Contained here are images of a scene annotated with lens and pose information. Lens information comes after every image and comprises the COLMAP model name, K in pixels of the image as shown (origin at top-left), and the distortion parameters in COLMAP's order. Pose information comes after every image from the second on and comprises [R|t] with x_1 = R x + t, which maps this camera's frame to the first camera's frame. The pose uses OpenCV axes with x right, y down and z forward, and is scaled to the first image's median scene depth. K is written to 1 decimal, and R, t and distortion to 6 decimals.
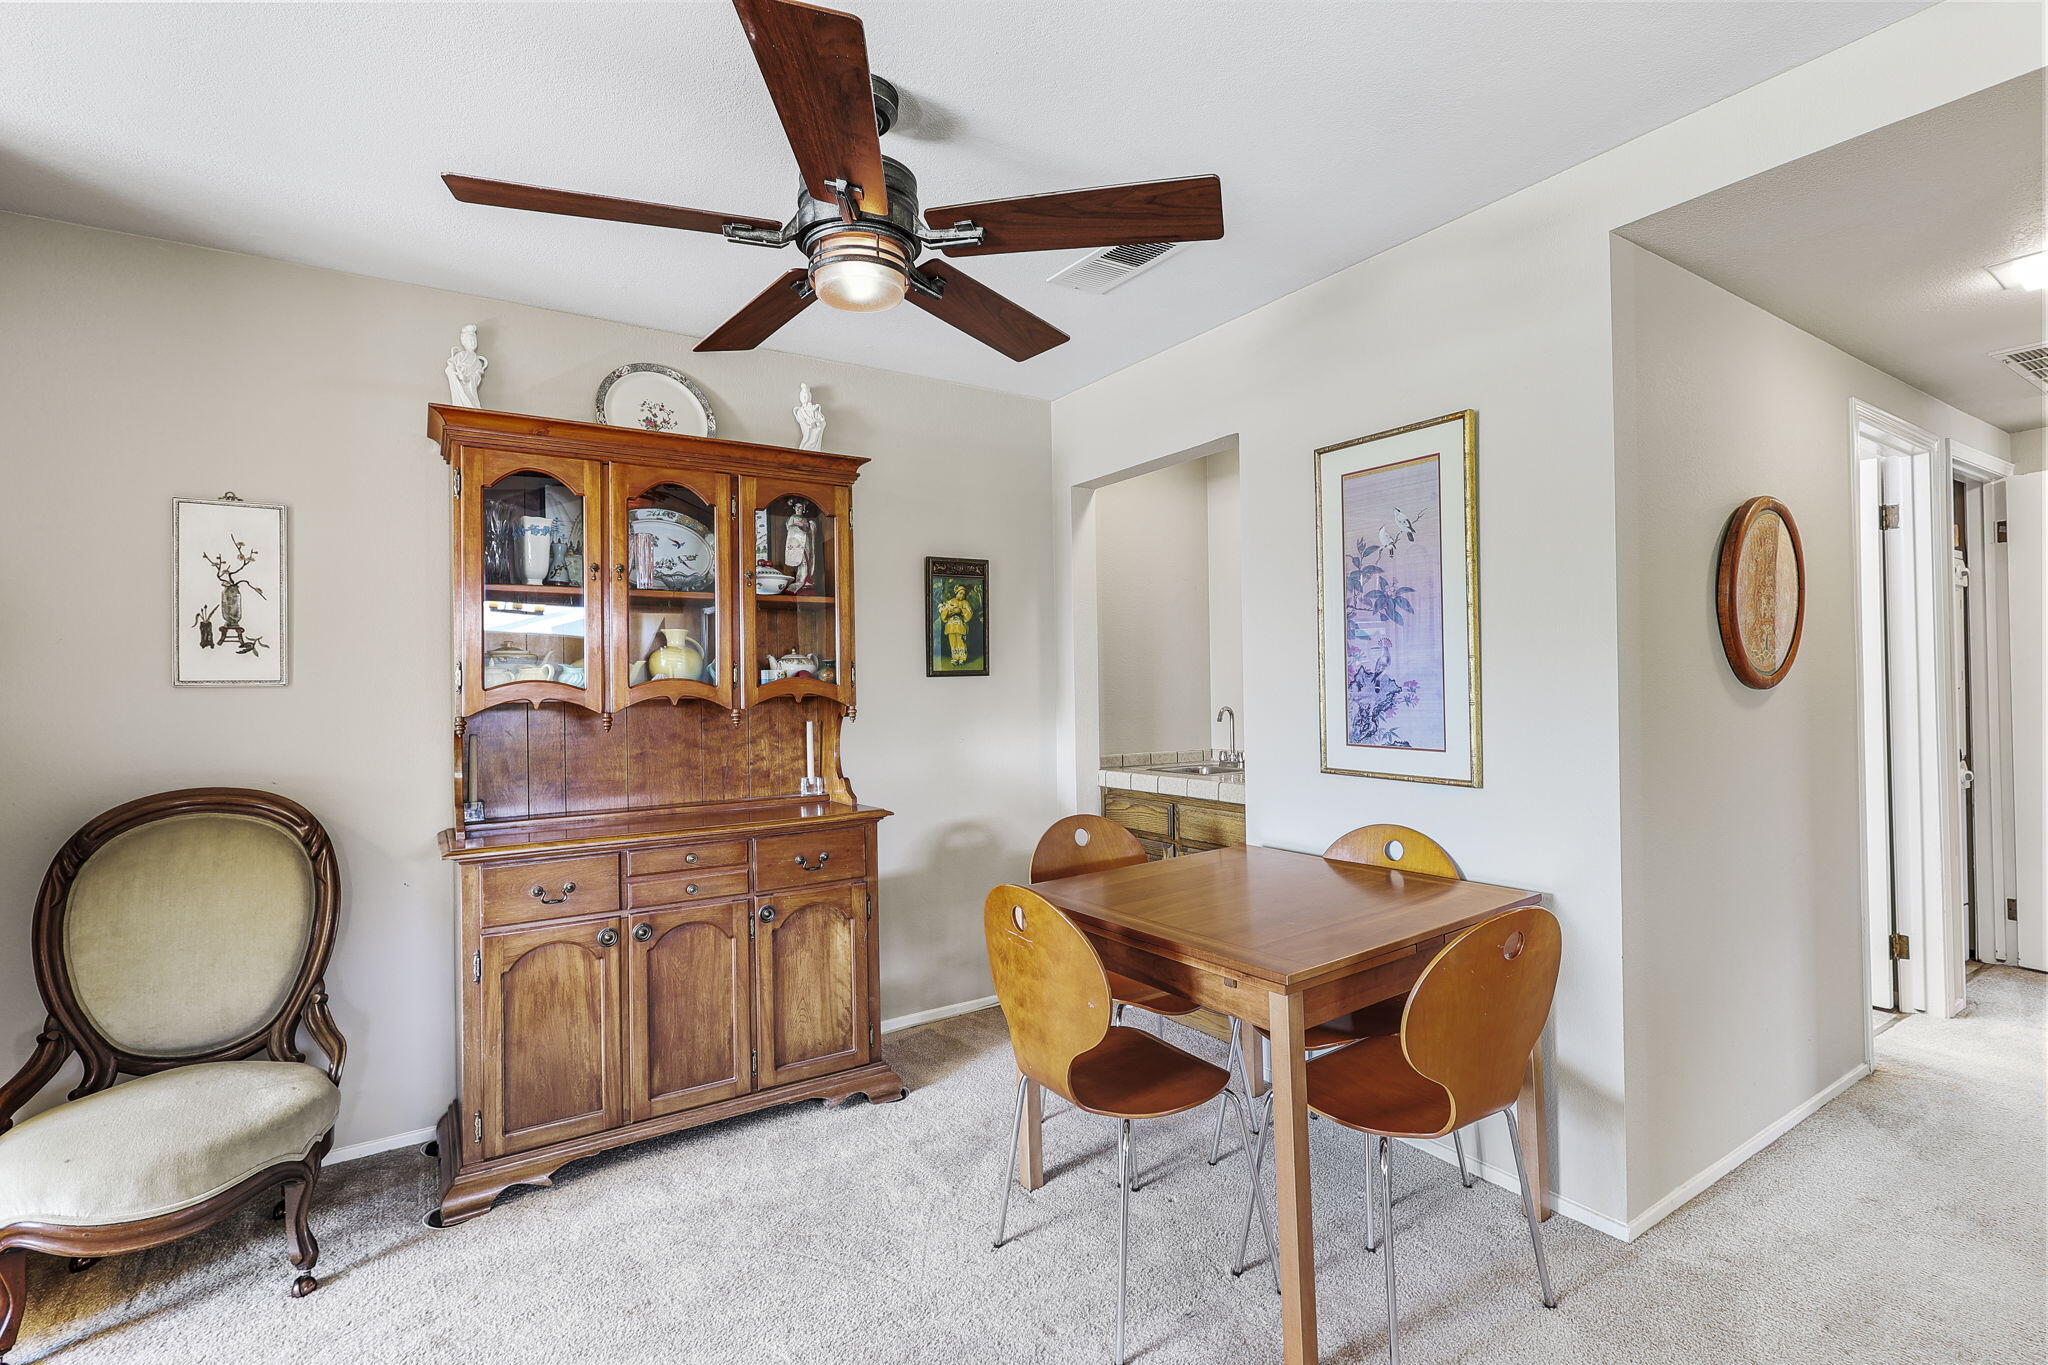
lens RADIAL K [[941.0, 0, 1027.6], [0, 941.0, 687.5], [0, 0, 1]] dist [0.000661, 0.001265]
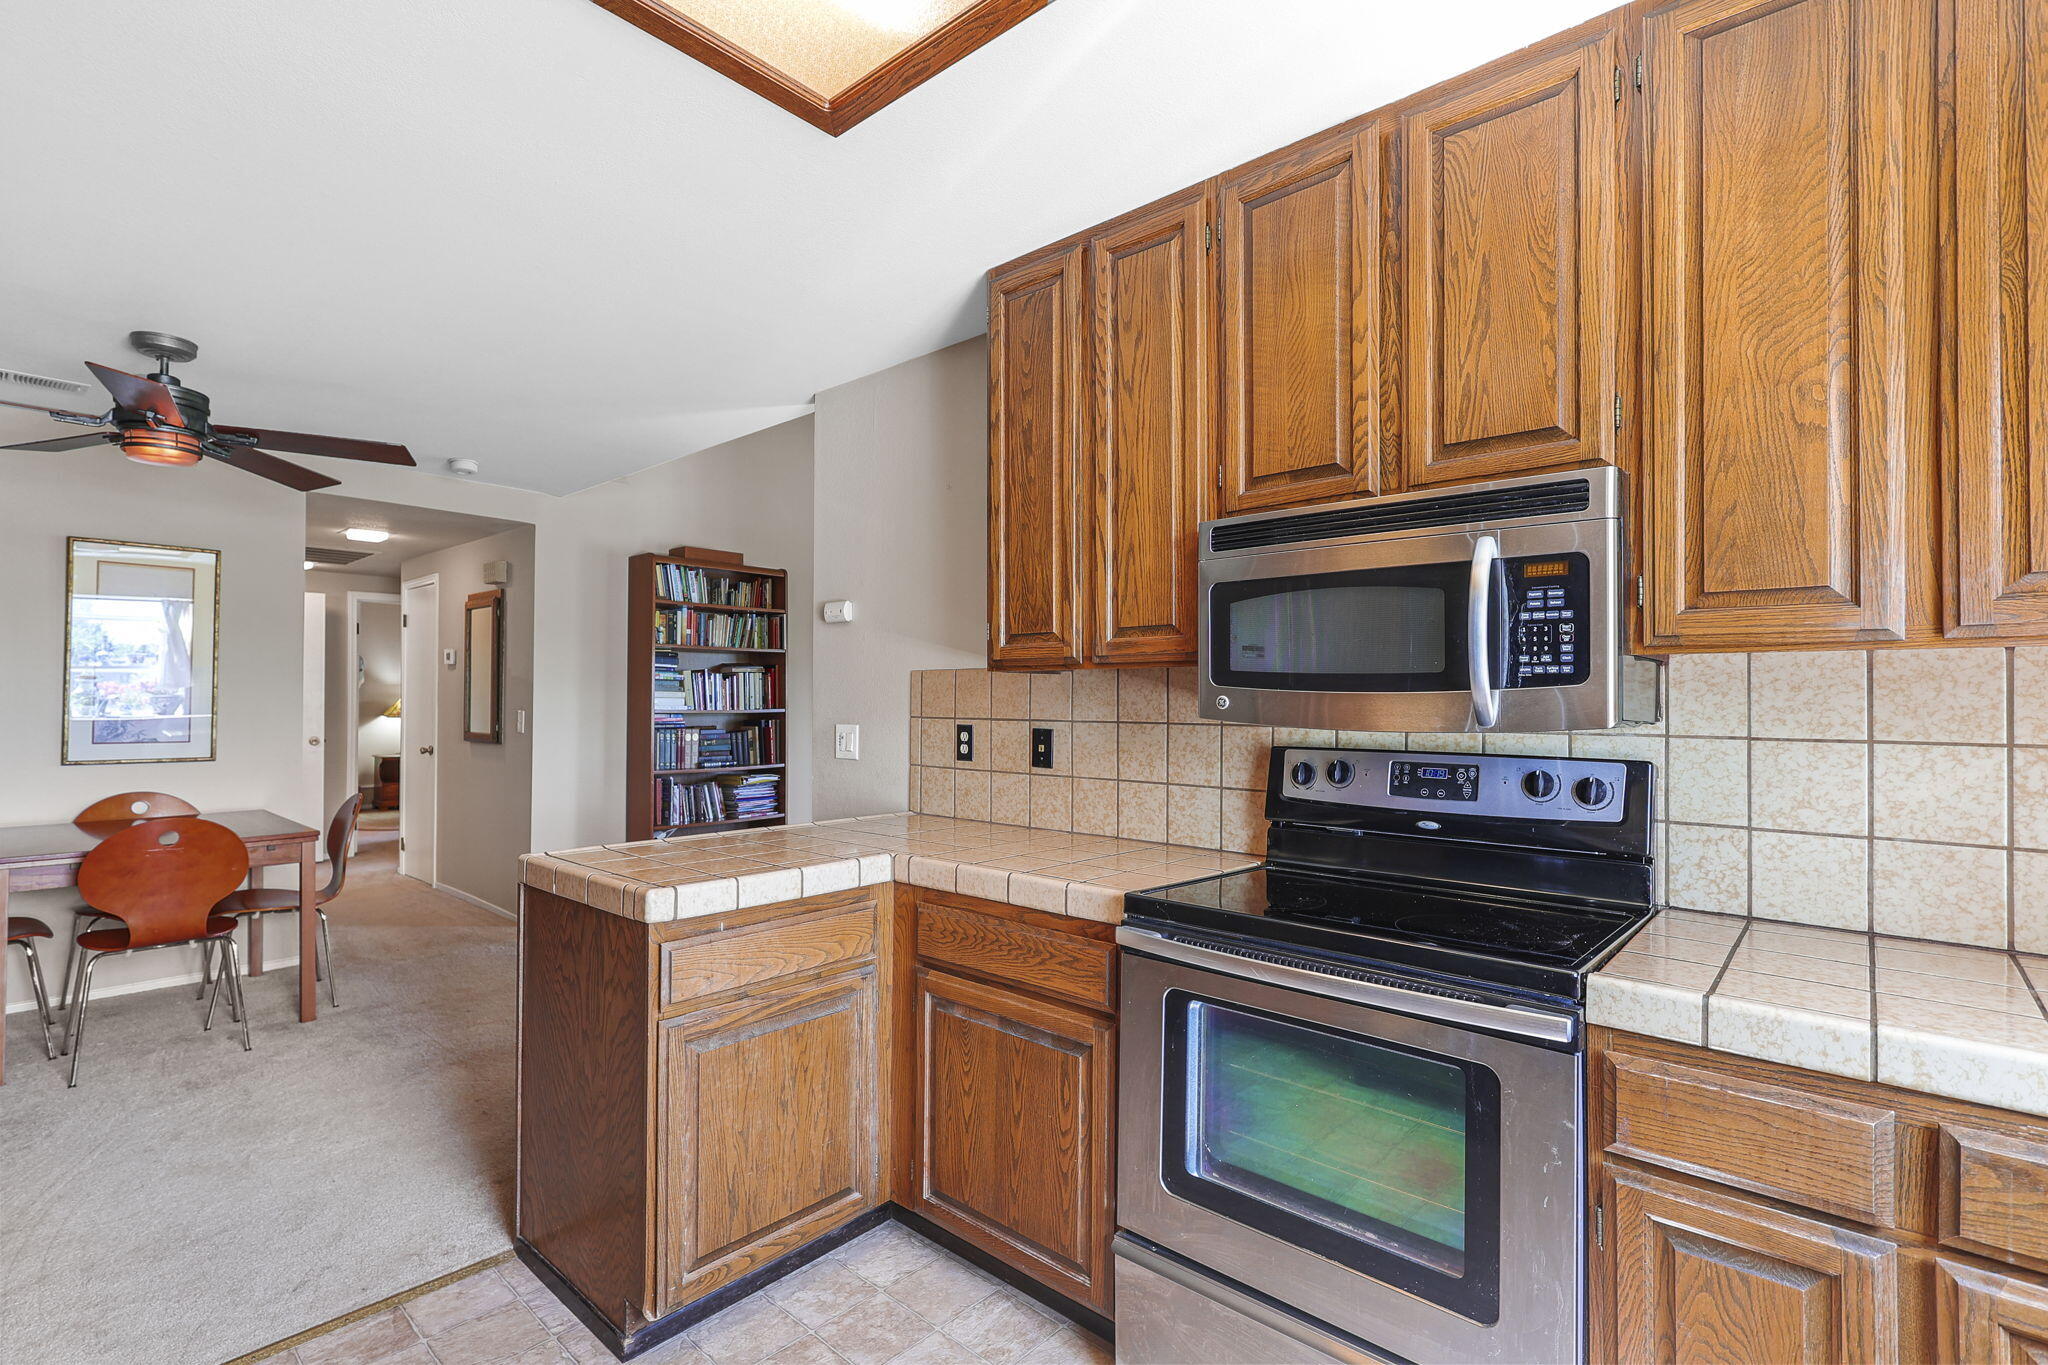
lens RADIAL K [[941.0, 0, 1027.6], [0, 941.0, 687.5], [0, 0, 1]] dist [0.000661, 0.001265]
pose [[-0.242062, 0.028825, 0.969833, -1.471680], [0.006255, 0.999584, -0.028148, 0.024596], [-0.970241, -0.000747, -0.242141, -0.053146]]
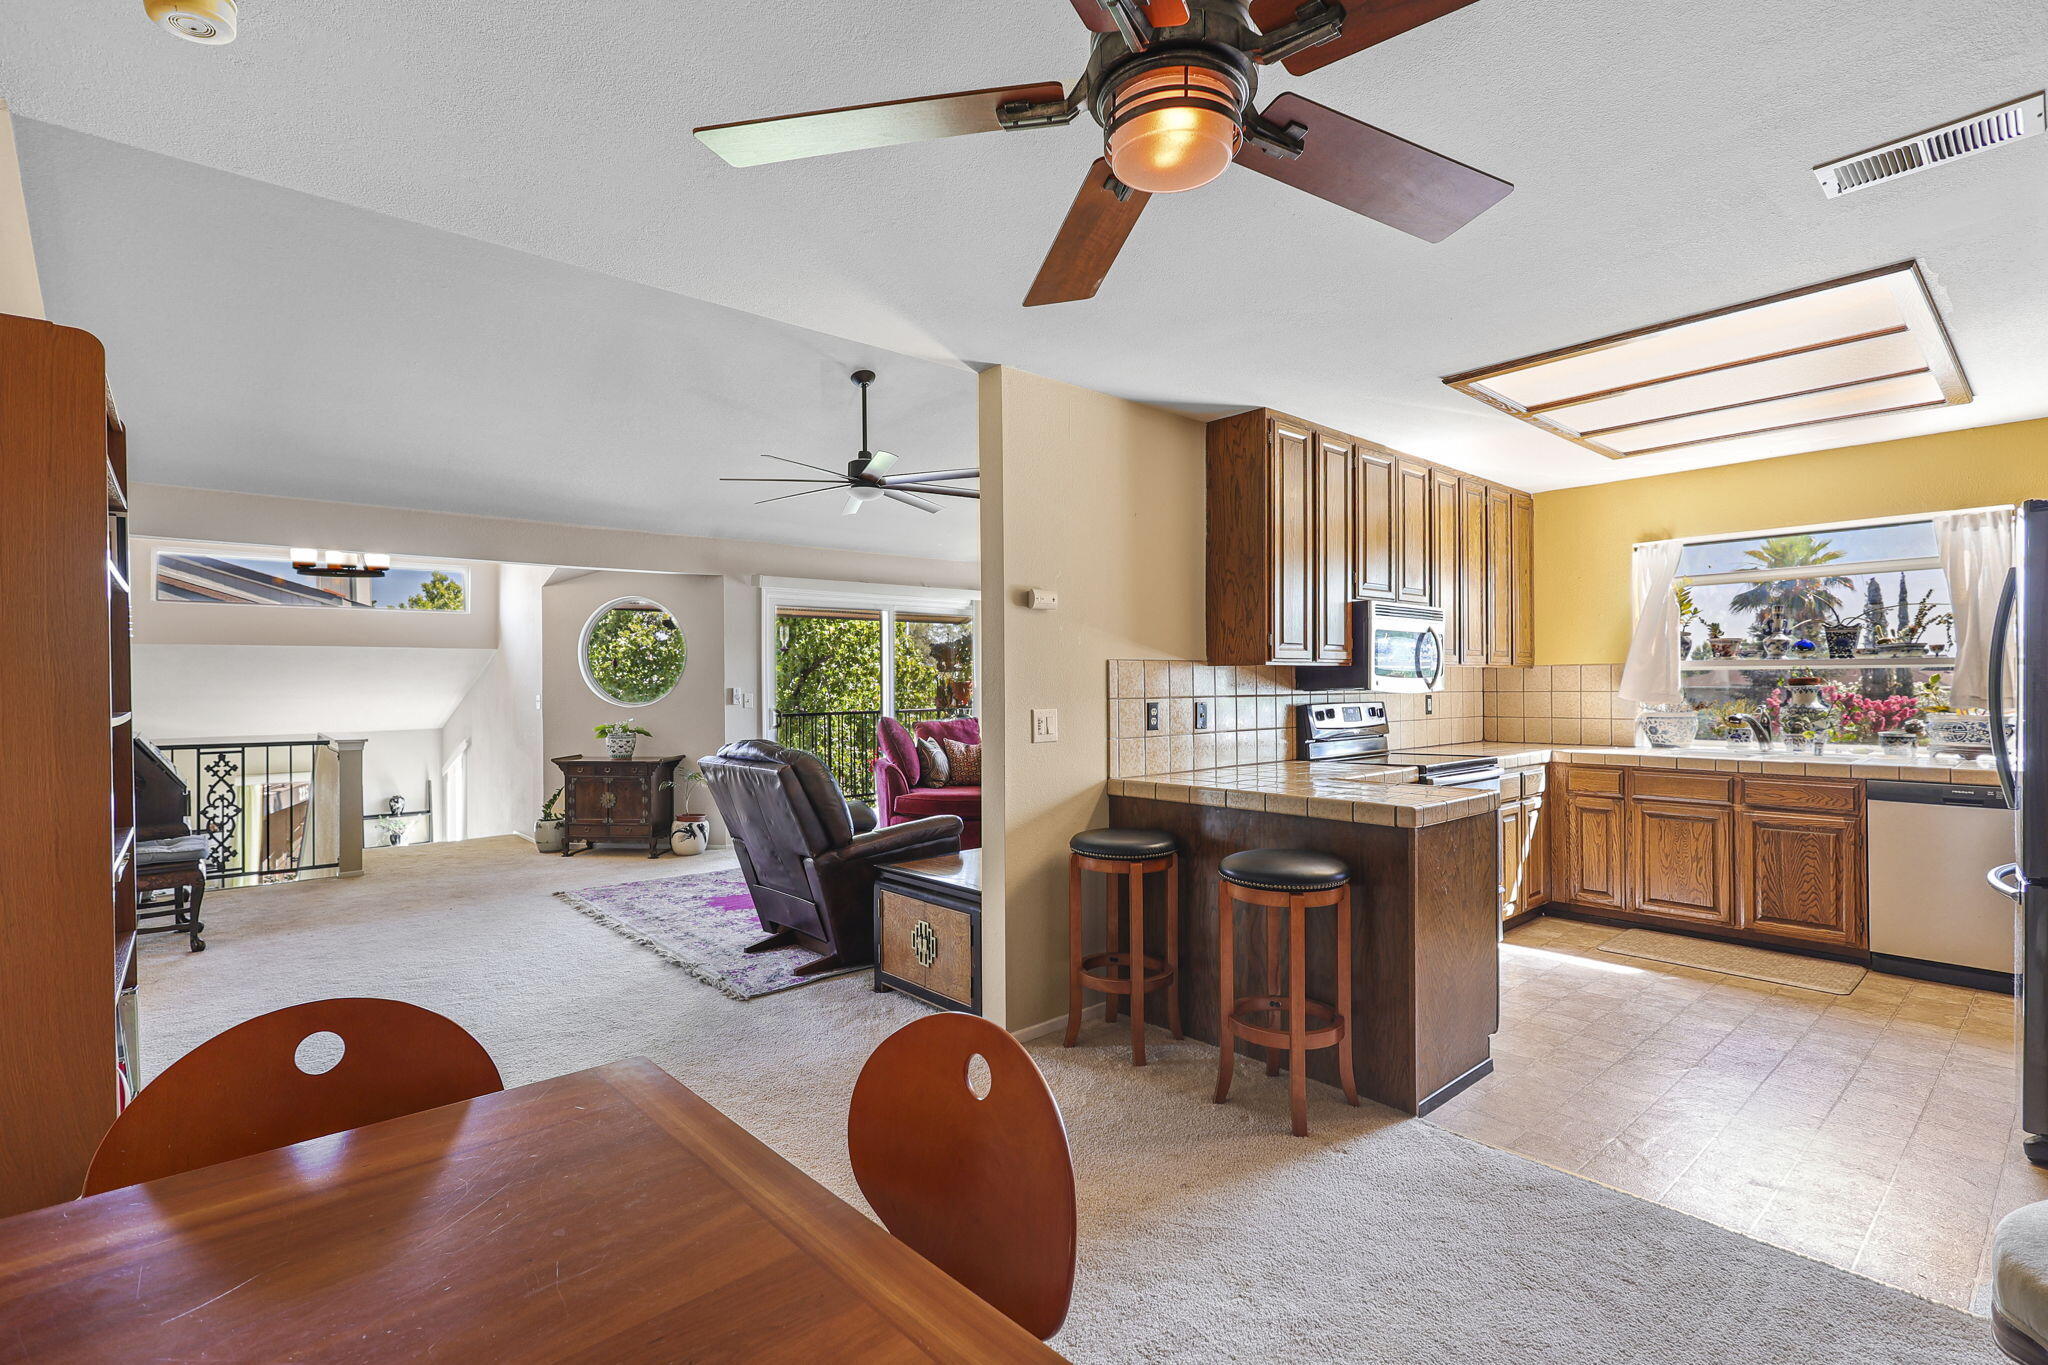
lens RADIAL K [[949.4, 0, 1024.0], [0, 949.4, 682.5], [0, 0, 1]] dist [0.000067, 0.013189]
pose [[-0.989768, 0.022792, -0.140855, 0.038615], [0.021789, 0.999725, 0.008662, -0.011120], [0.141013, 0.005504, -0.989992, 1.171774]]
